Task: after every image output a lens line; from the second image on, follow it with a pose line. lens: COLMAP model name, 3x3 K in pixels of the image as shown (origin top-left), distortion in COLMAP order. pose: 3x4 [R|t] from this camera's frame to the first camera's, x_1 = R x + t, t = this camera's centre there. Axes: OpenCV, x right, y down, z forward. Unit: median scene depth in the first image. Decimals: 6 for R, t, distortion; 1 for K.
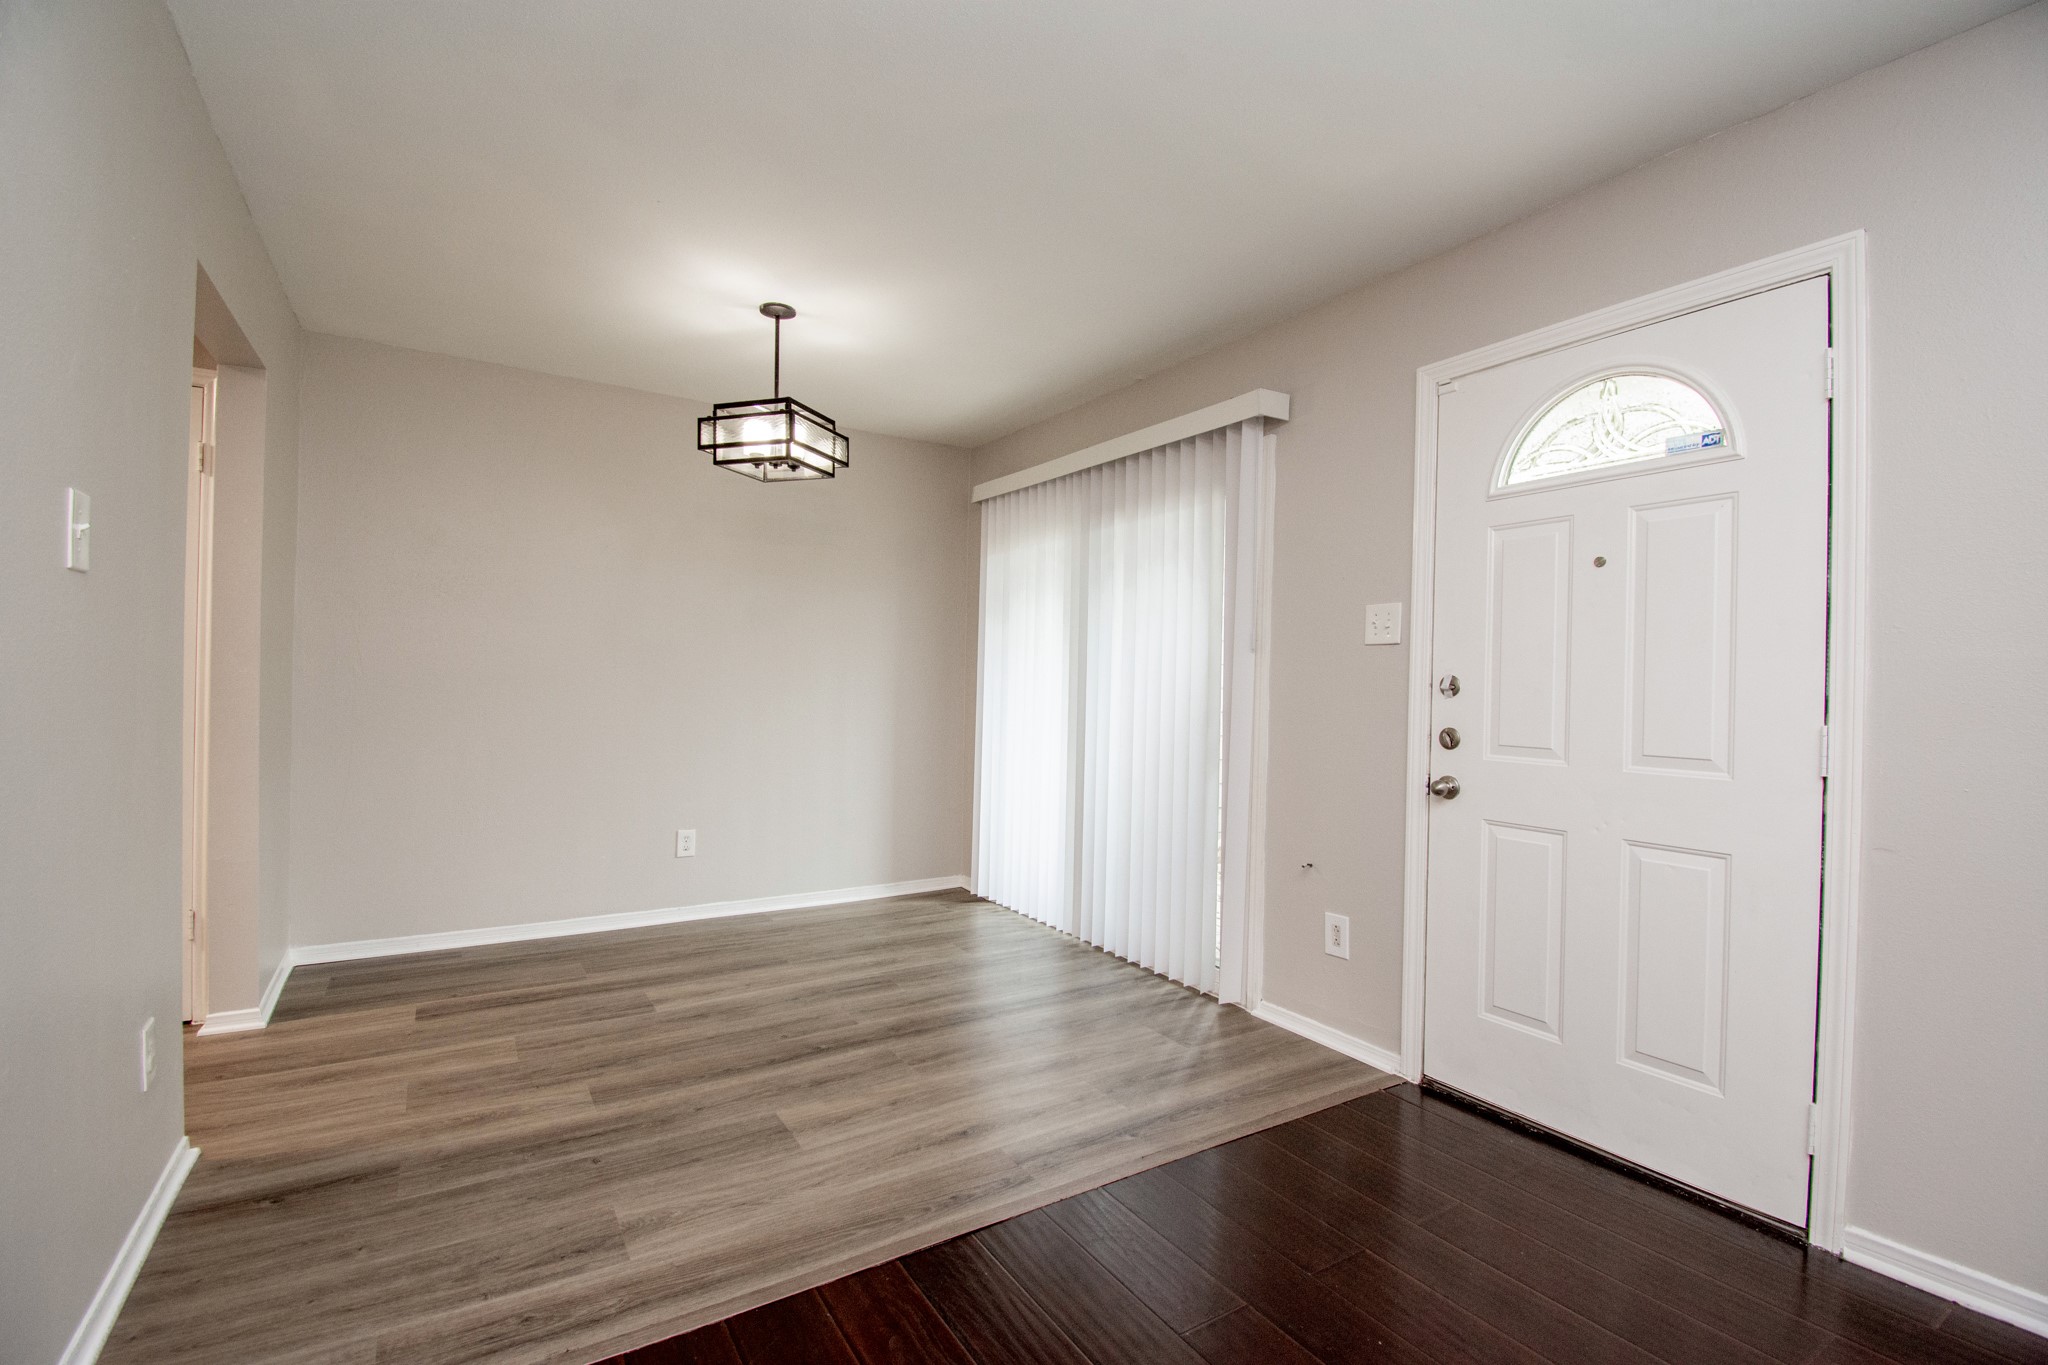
lens RADIAL K [[900.6, 0, 1020.6], [0, 900.6, 678.2], [0, 0, 1]] dist [0.001327, -0.013066]
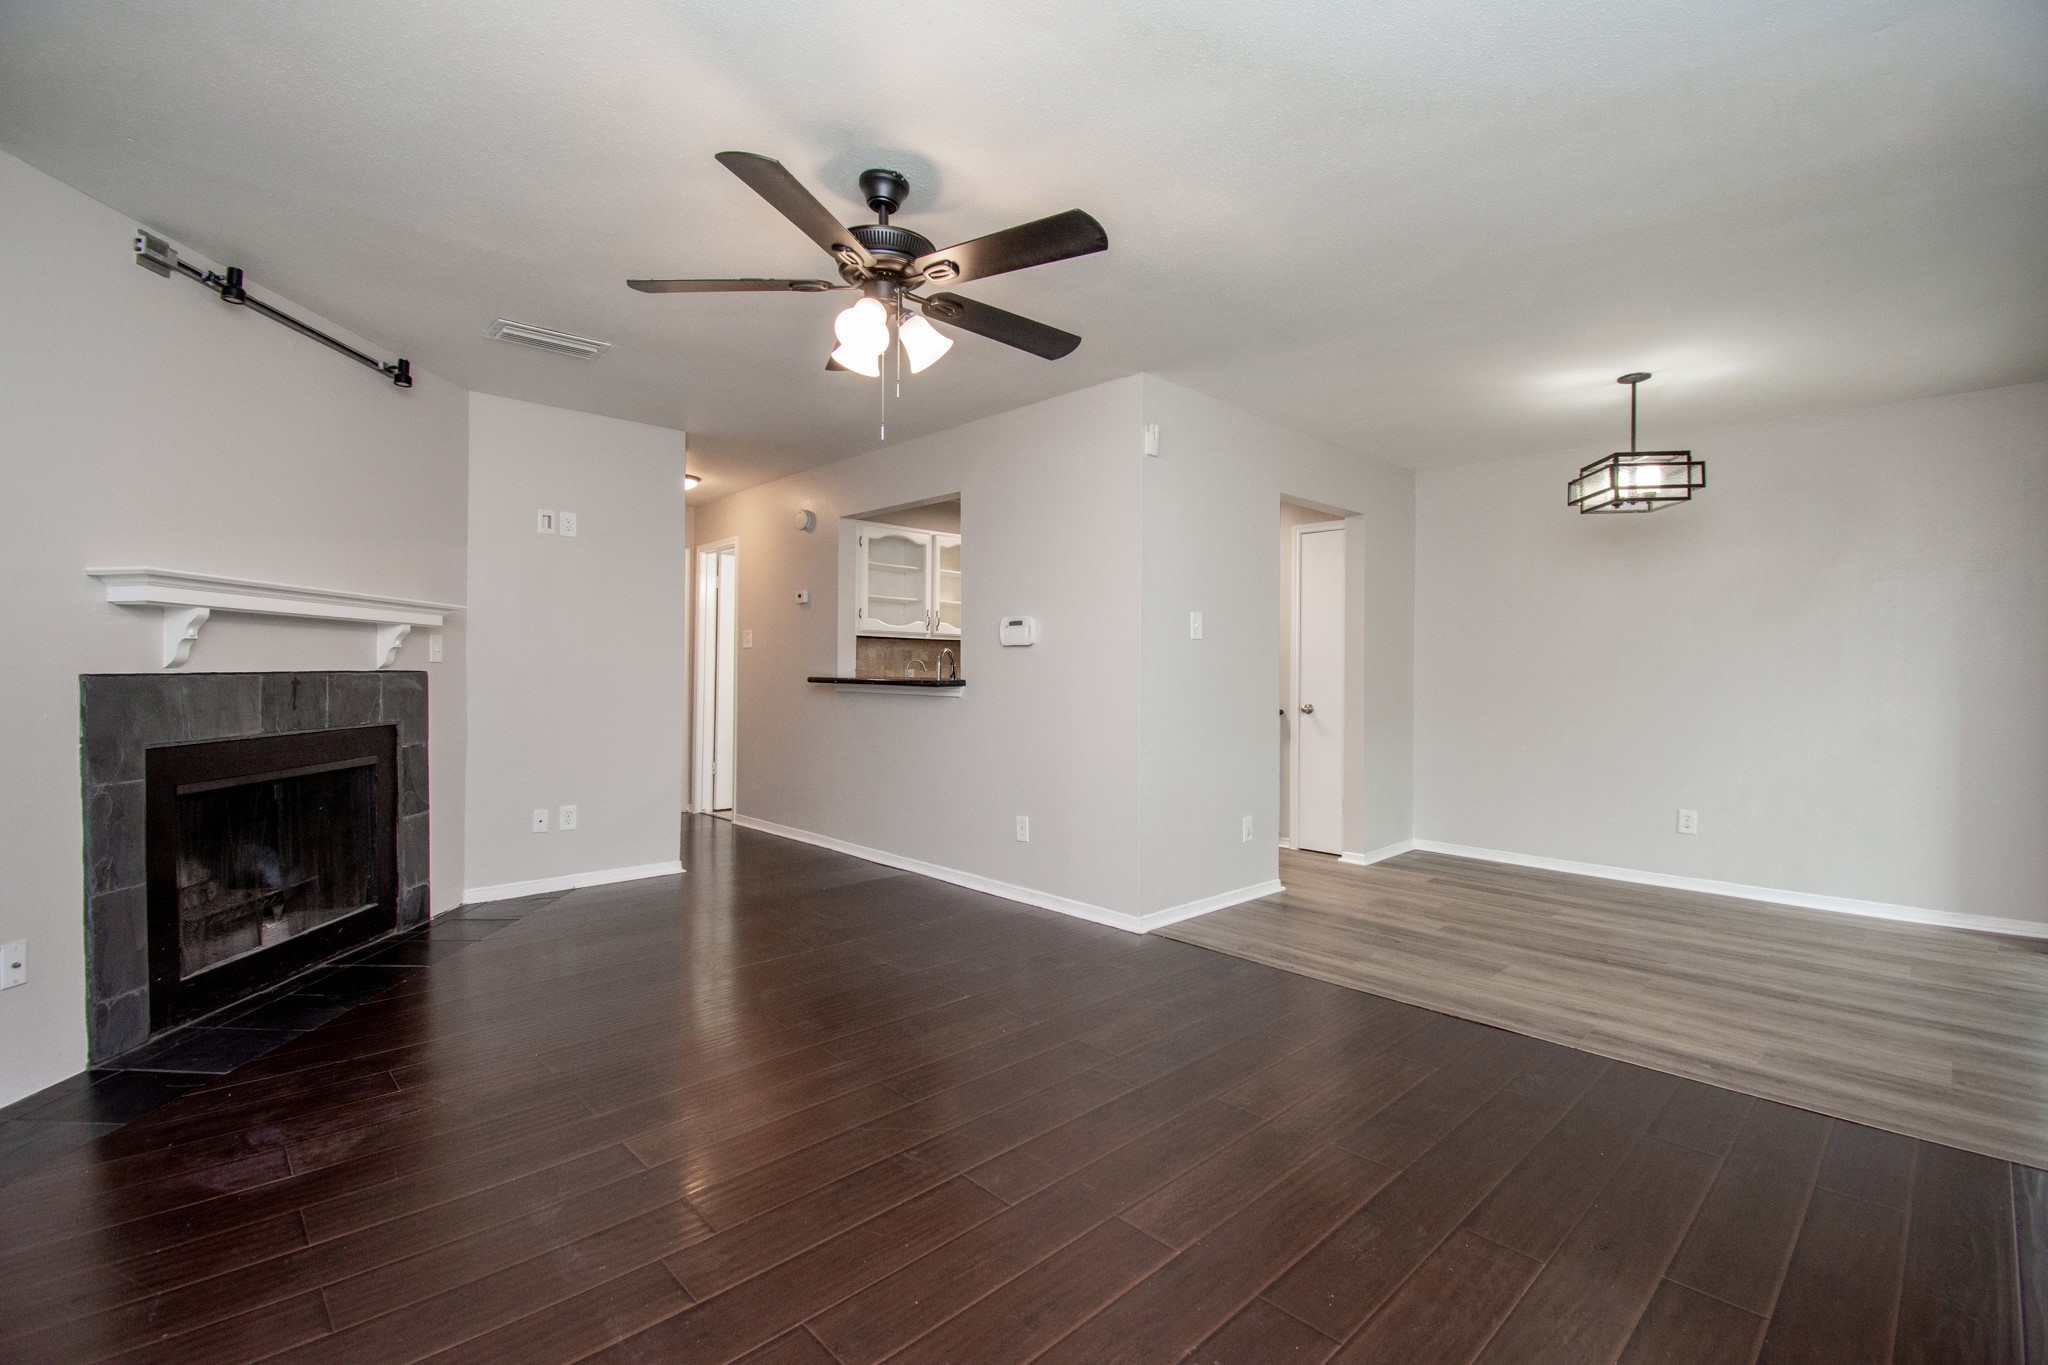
lens RADIAL K [[900.6, 0, 1020.6], [0, 900.6, 678.2], [0, 0, 1]] dist [0.001327, -0.013066]
pose [[0.190628, -0.009628, -0.981615, 0.911115], [-0.001018, 0.999949, -0.010006, 0.021689], [0.981662, 0.002906, 0.190608, -0.069782]]
